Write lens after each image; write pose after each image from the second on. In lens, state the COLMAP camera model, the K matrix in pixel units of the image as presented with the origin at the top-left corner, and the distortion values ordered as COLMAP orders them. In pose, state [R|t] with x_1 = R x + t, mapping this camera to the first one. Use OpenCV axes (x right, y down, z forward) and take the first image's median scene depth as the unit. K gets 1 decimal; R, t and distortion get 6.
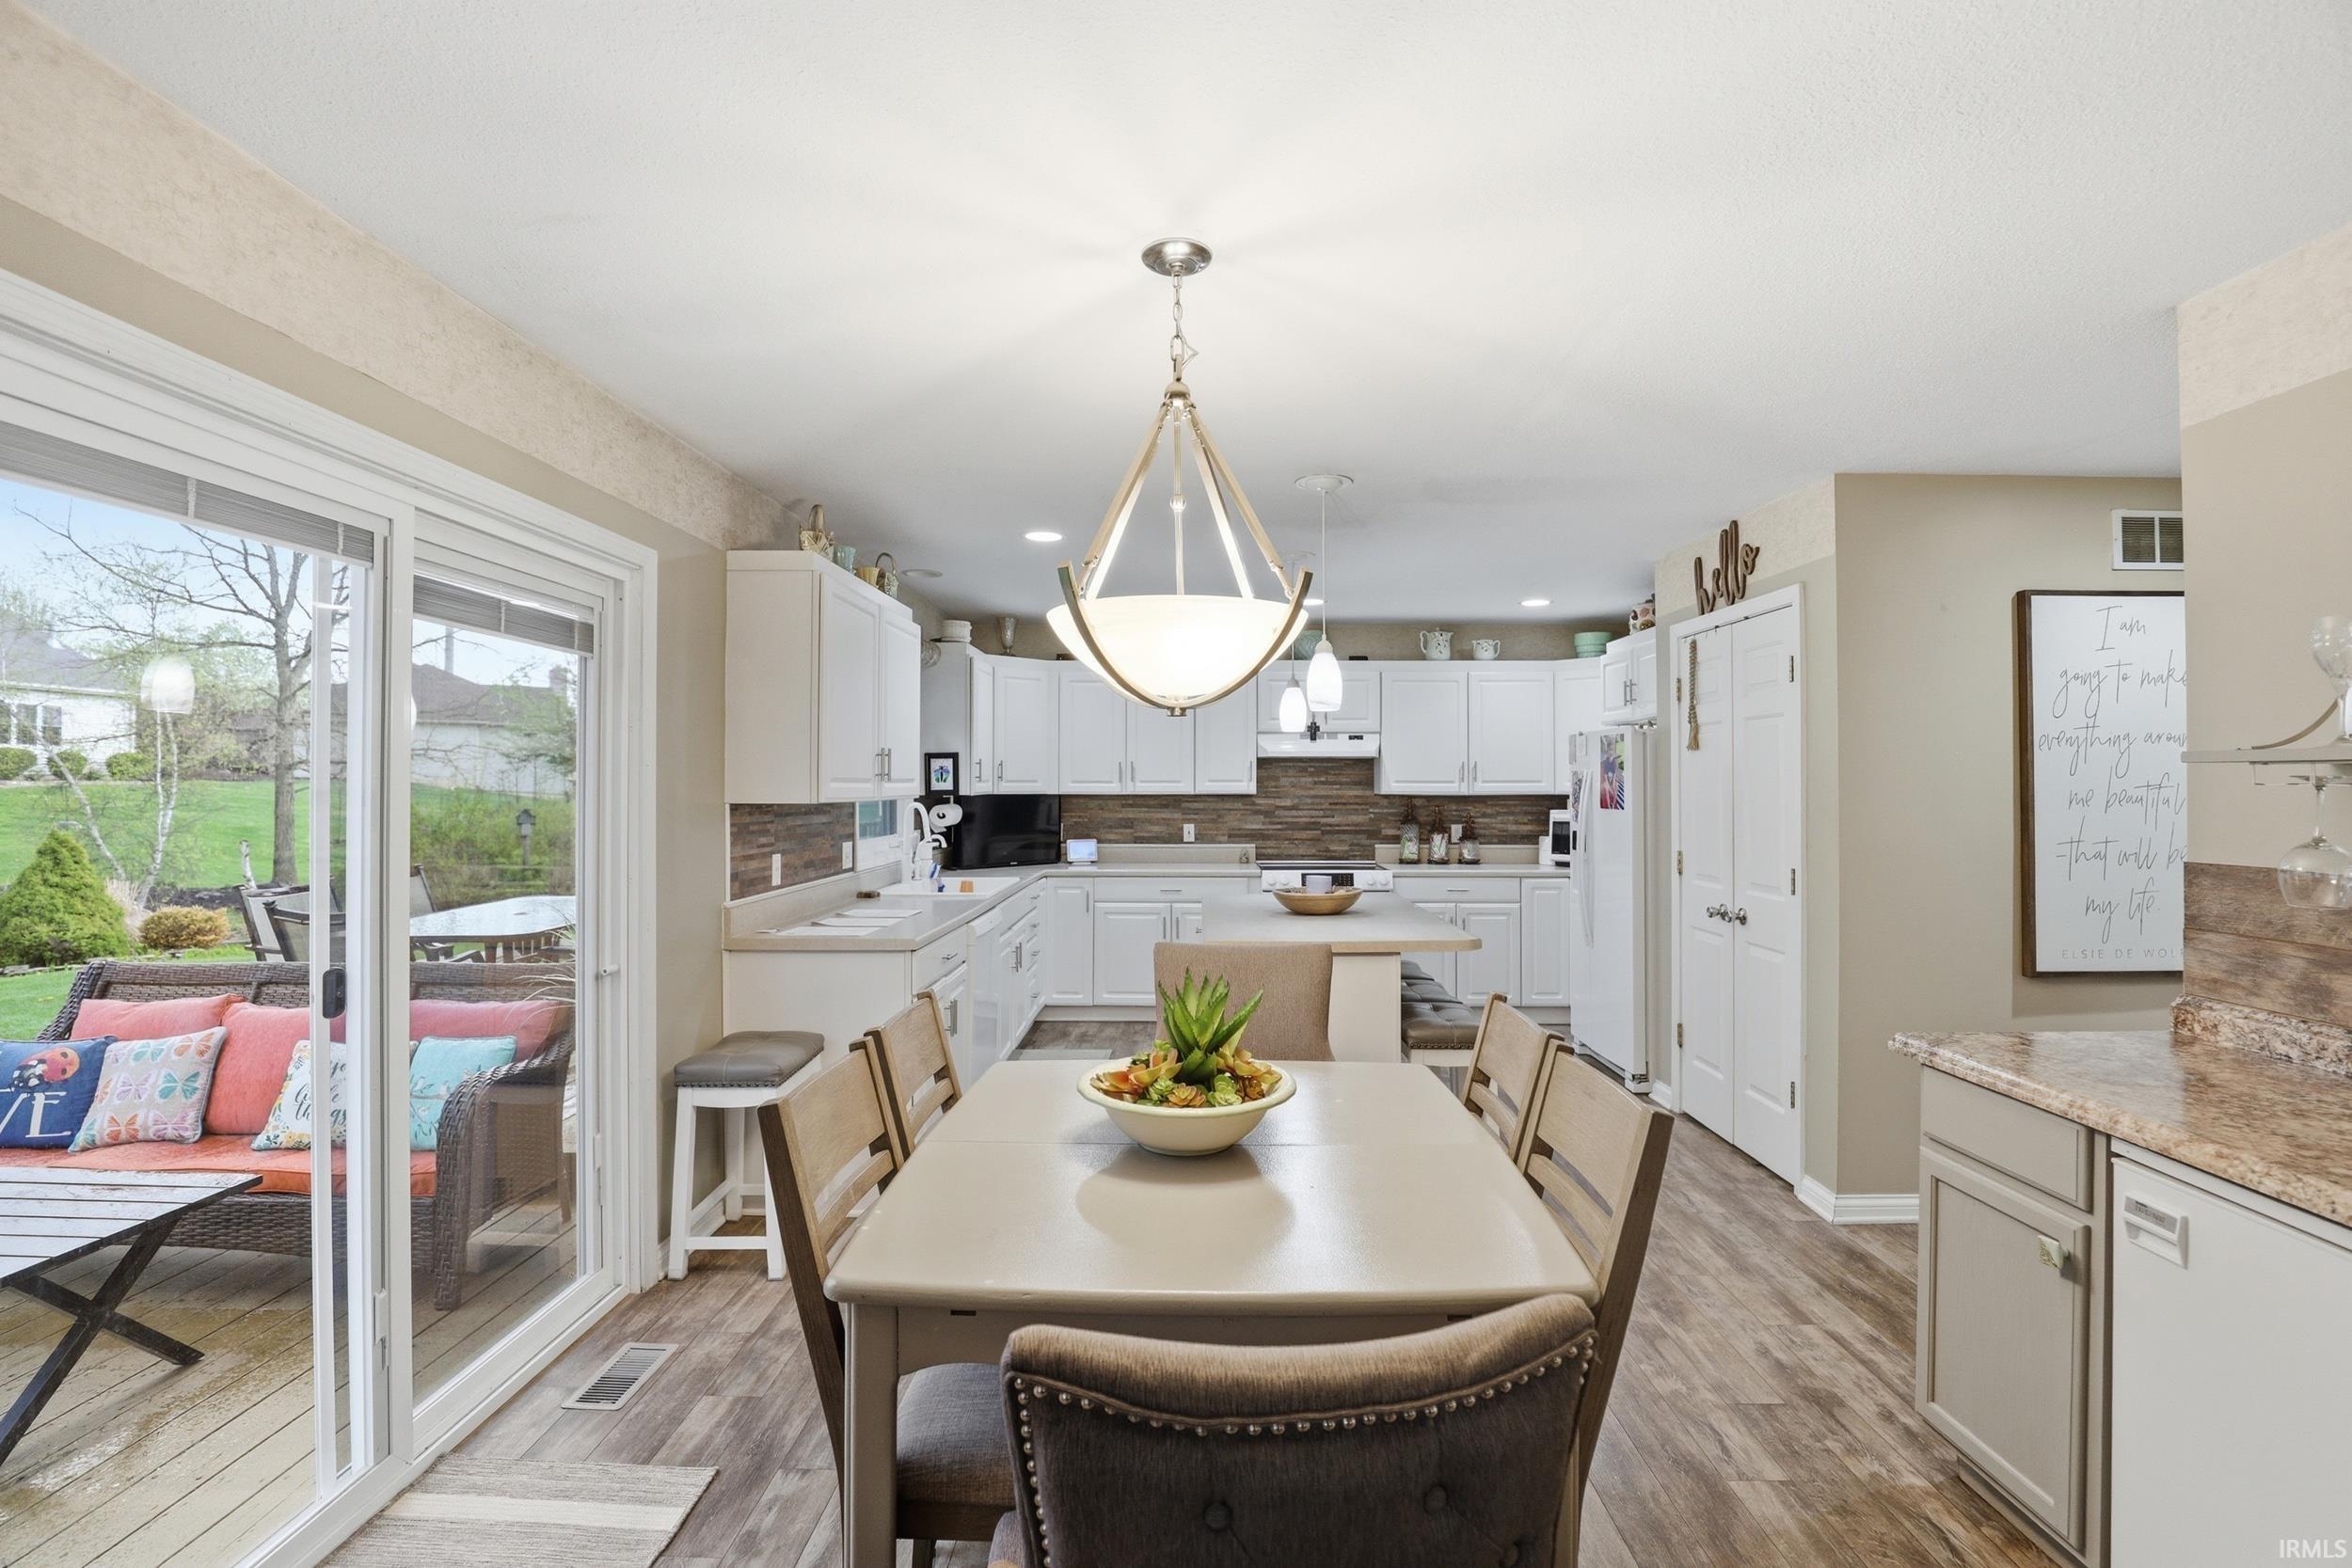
lens RADIAL K [[1088.1, 0, 1191.7], [0, 1088.1, 777.6], [0, 0, 1]] dist [-0.034723, 0.006506]
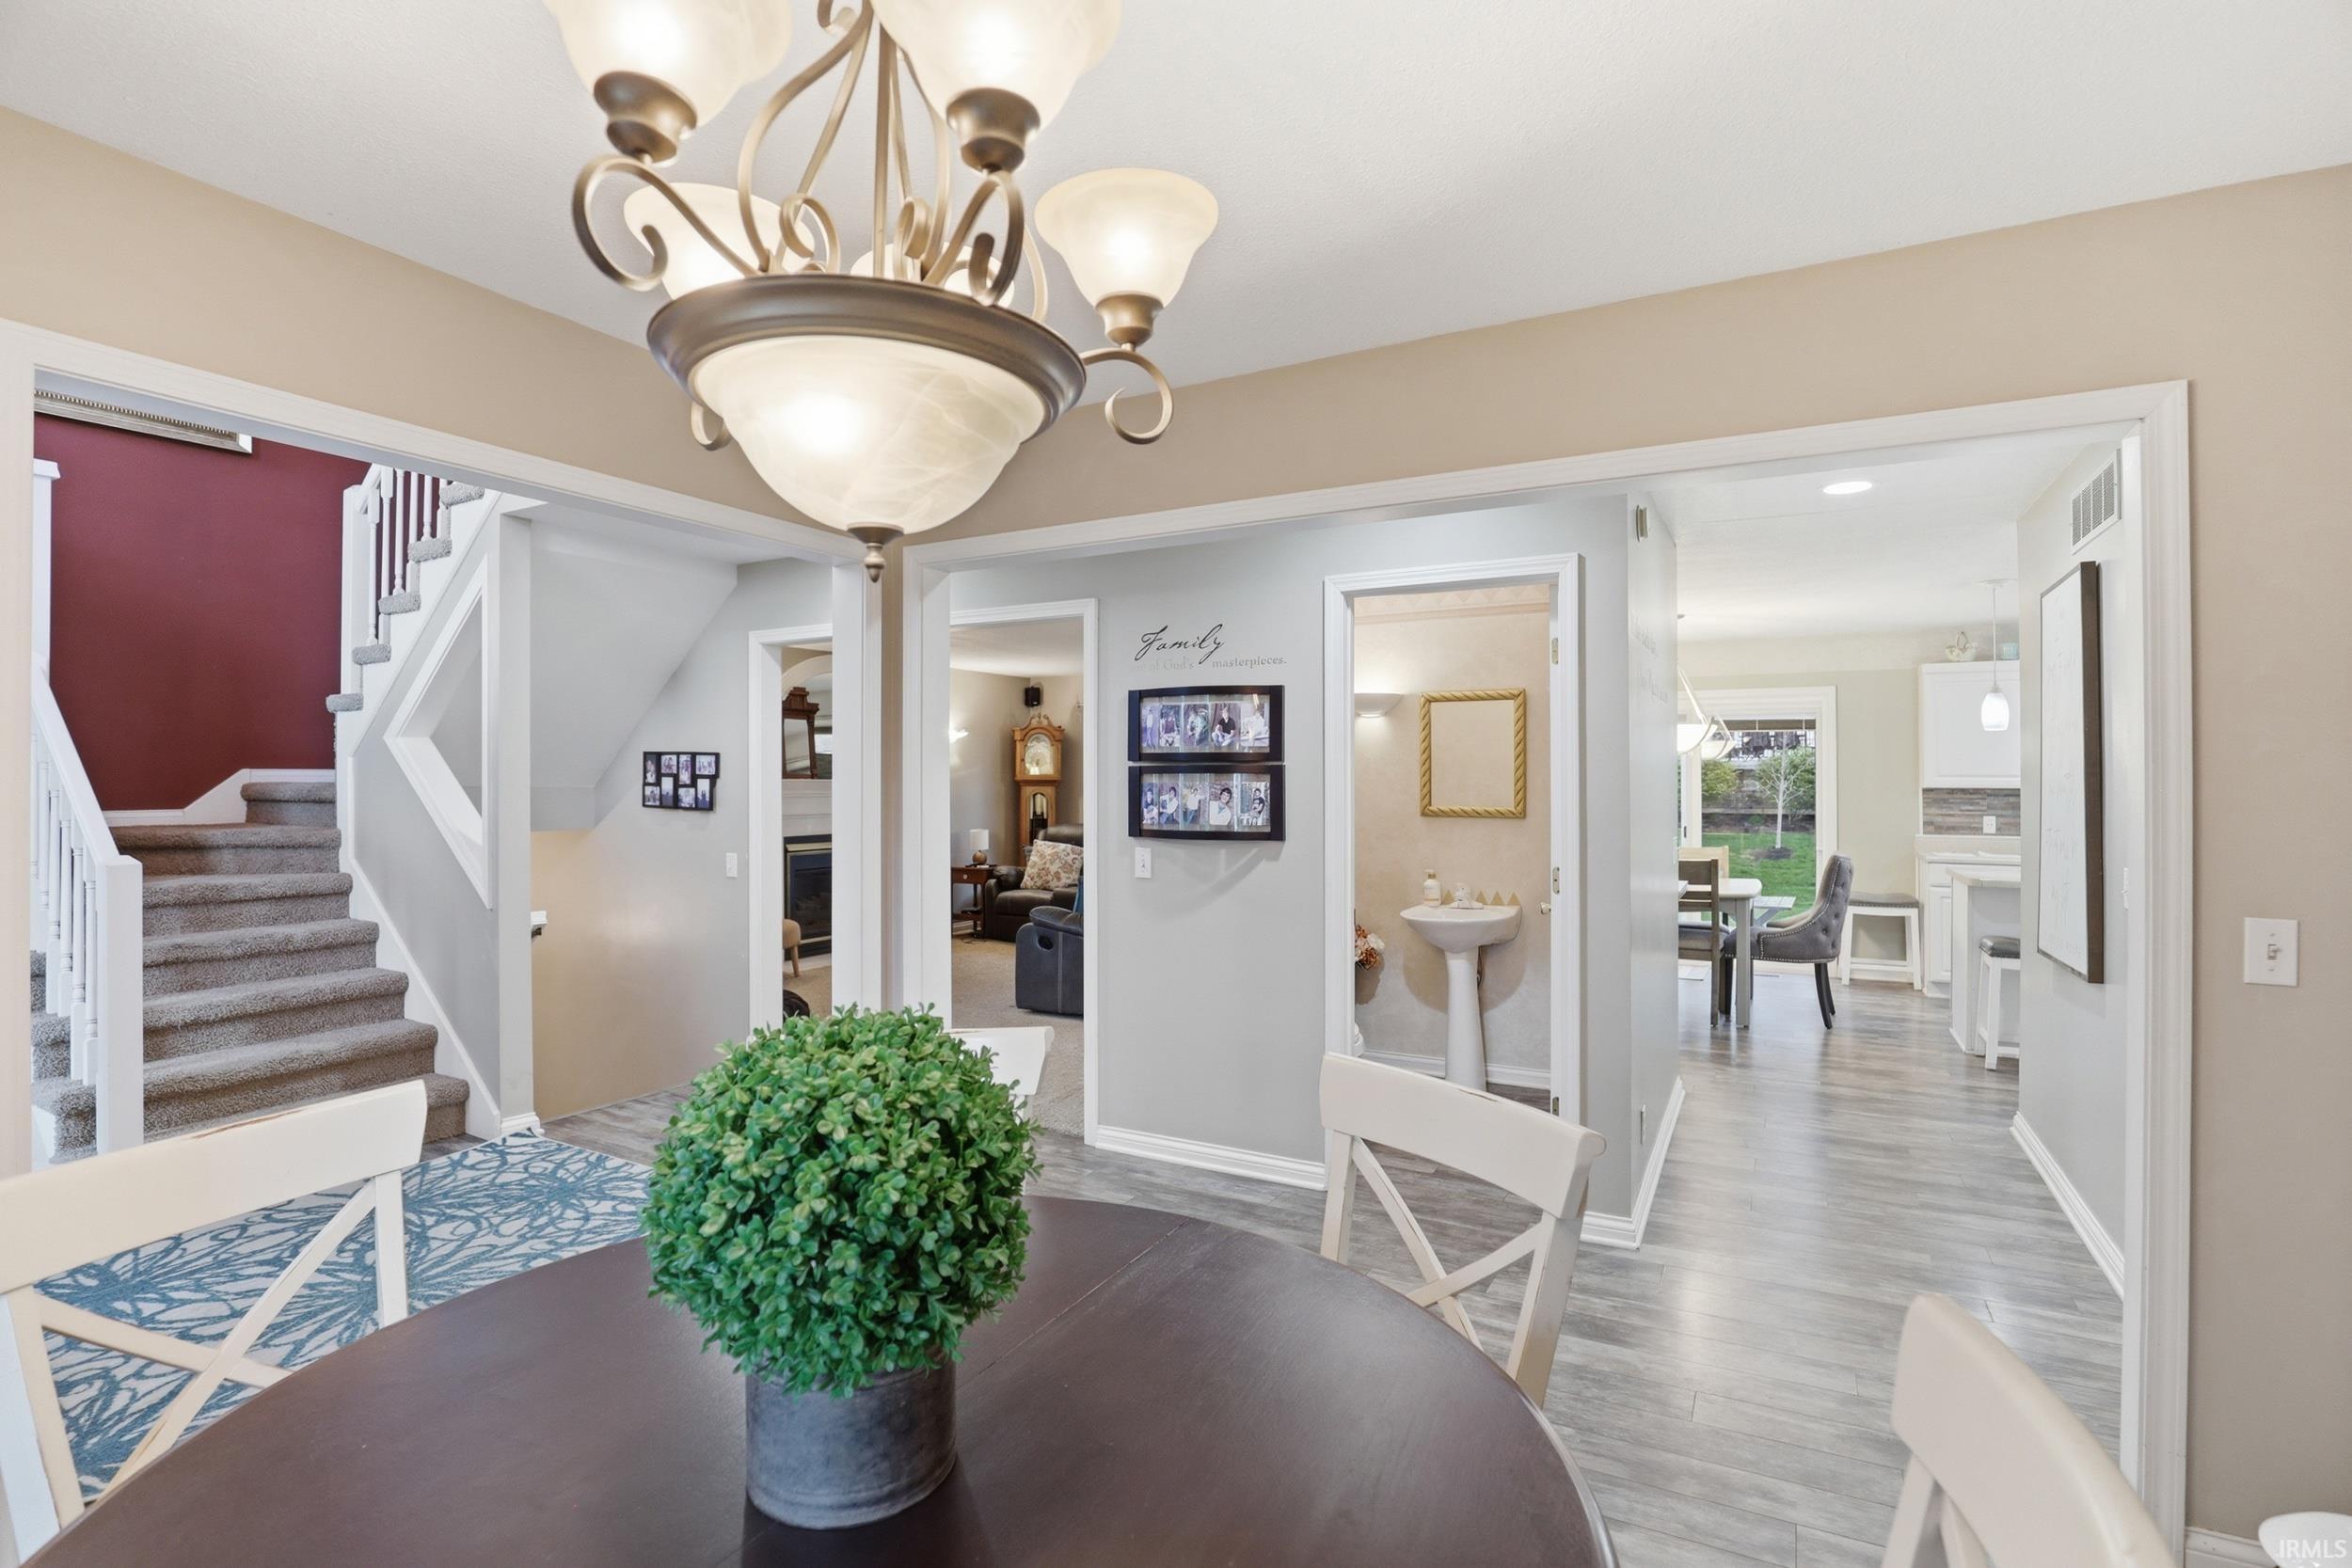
lens RADIAL K [[1088.1, 0, 1191.7], [0, 1088.1, 777.6], [0, 0, 1]] dist [-0.034723, 0.006506]
pose [[-0.463454, -0.002072, -0.886118, 1.452428], [0.005216, 0.999974, -0.005066, 0.005554], [0.886105, -0.006970, -0.463431, 0.500800]]
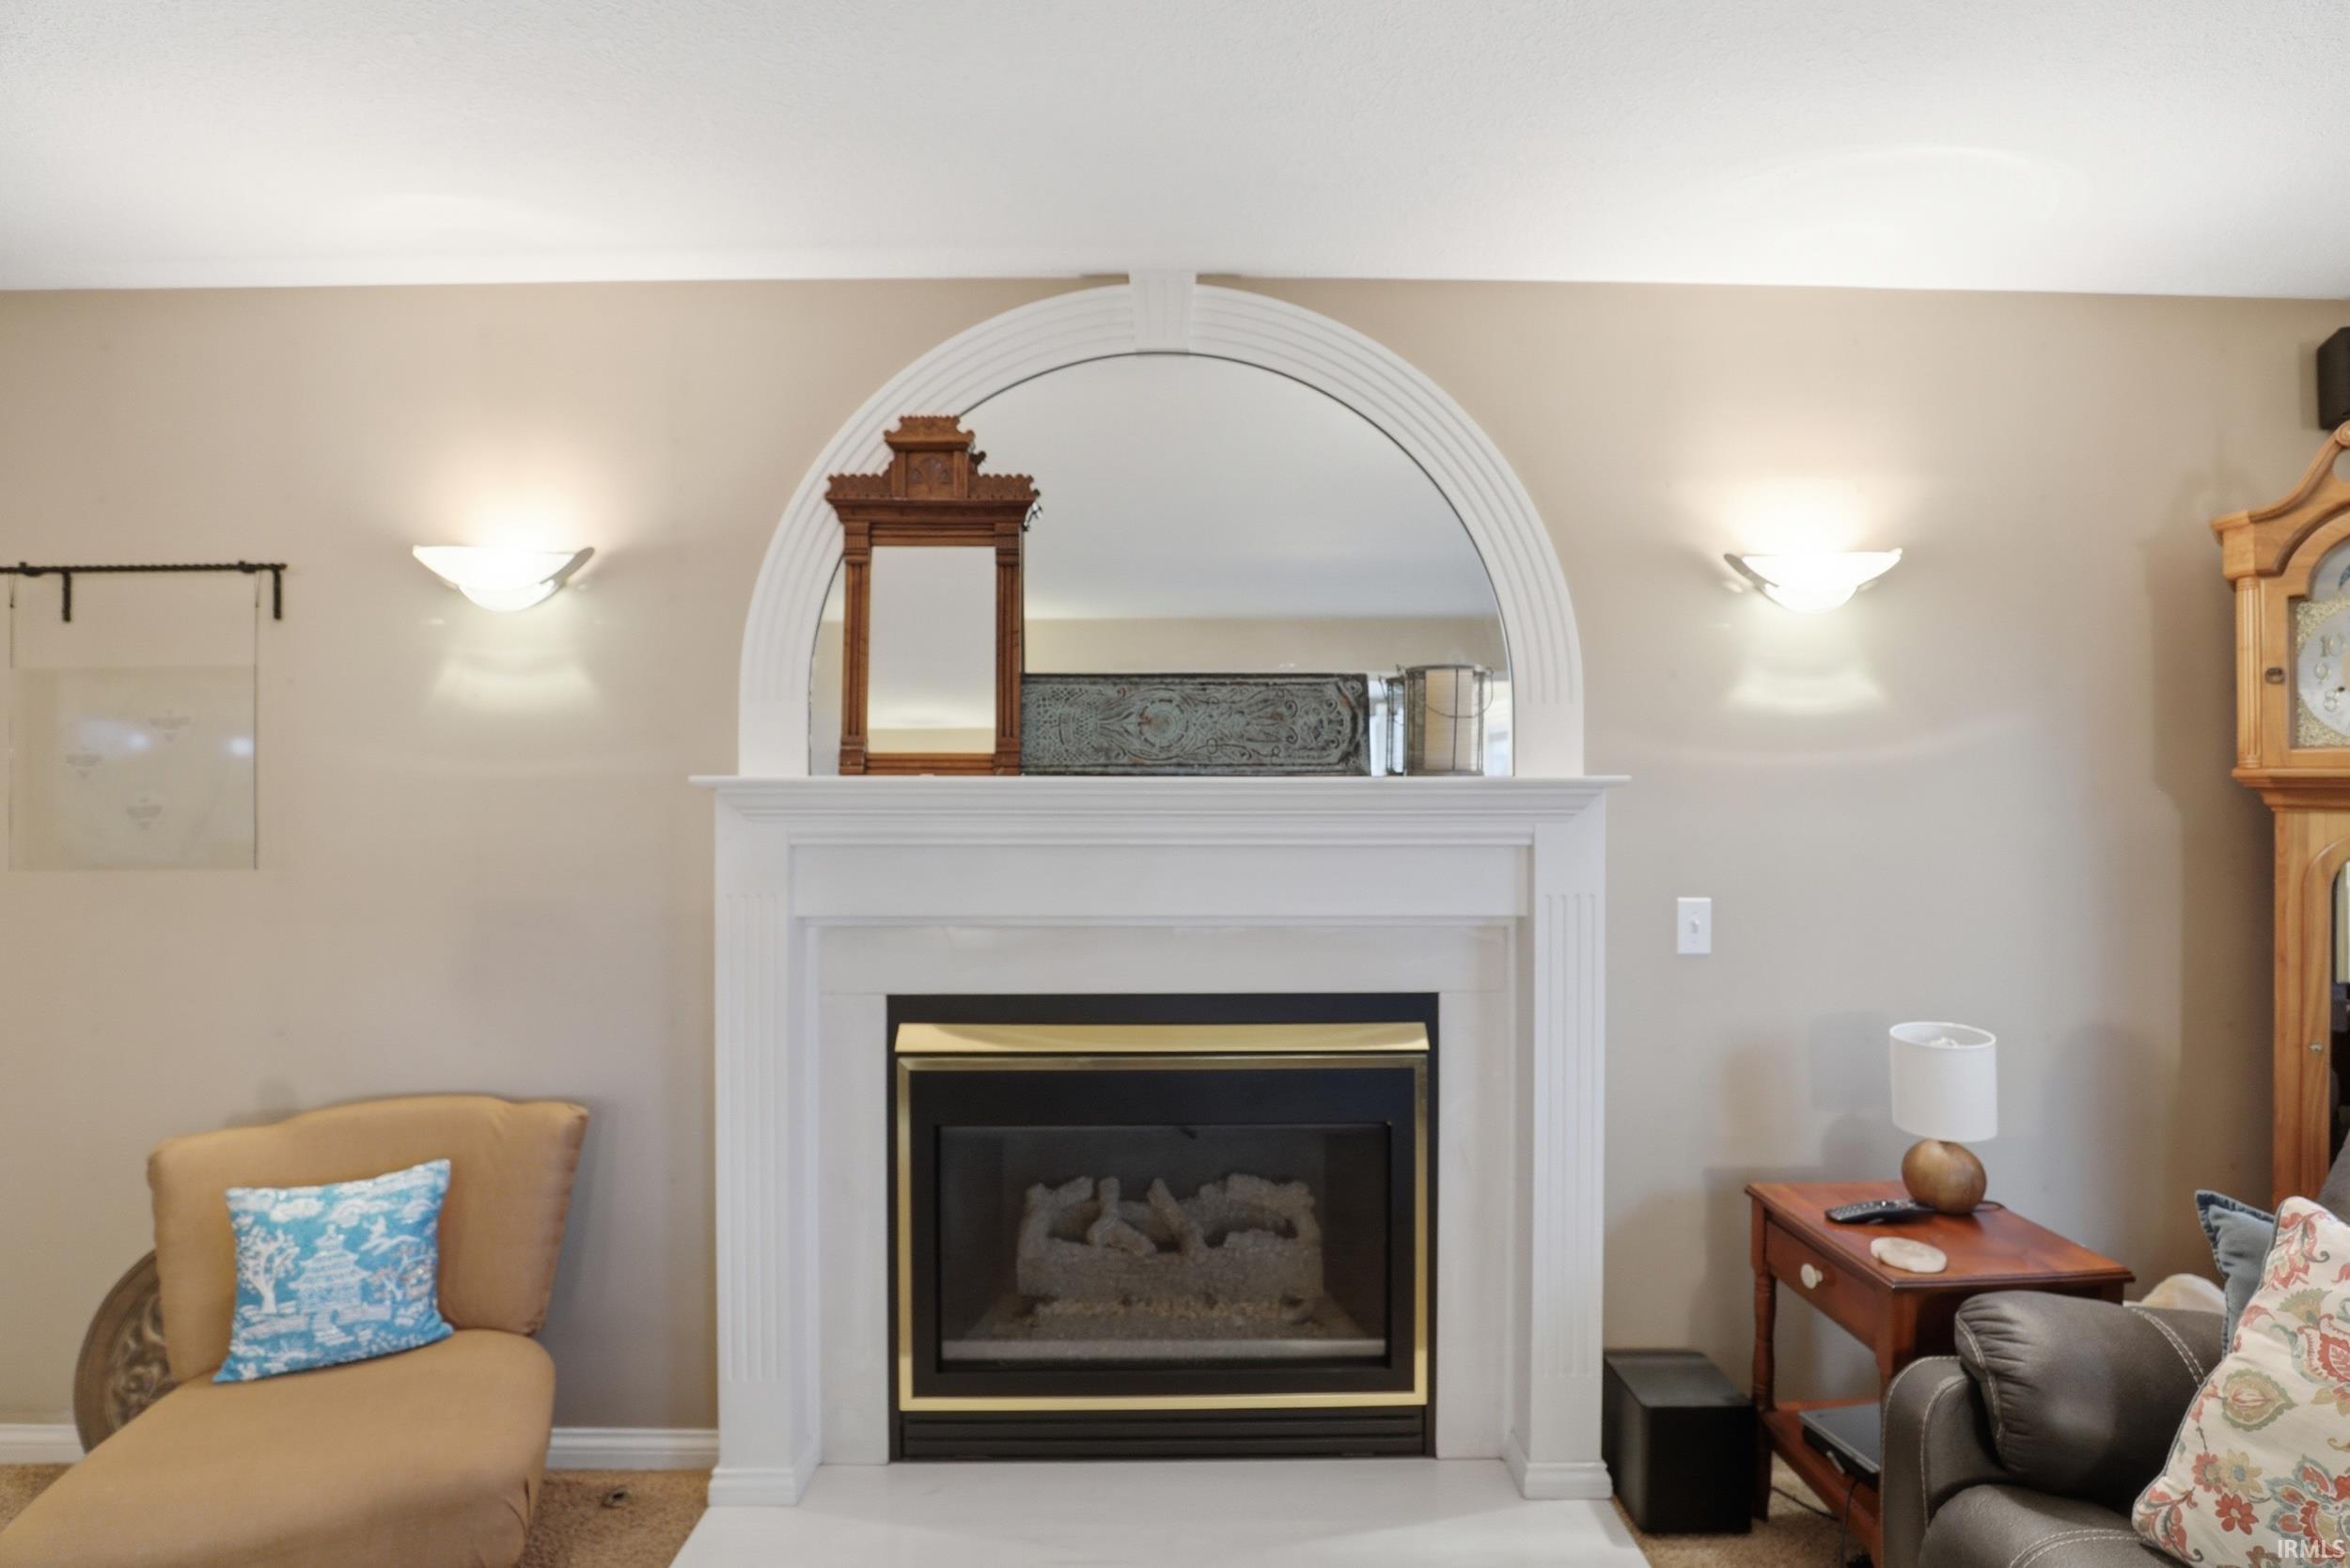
lens RADIAL K [[1087.3, 0, 1190.6], [0, 1087.3, 777.6], [0, 0, 1]] dist [-0.034723, 0.006506]
pose [[-0.999373, -0.001948, -0.035347, 0.189114], [-0.001489, 0.999914, -0.013012, 0.002879], [0.035369, -0.012951, -0.999290, -0.364001]]
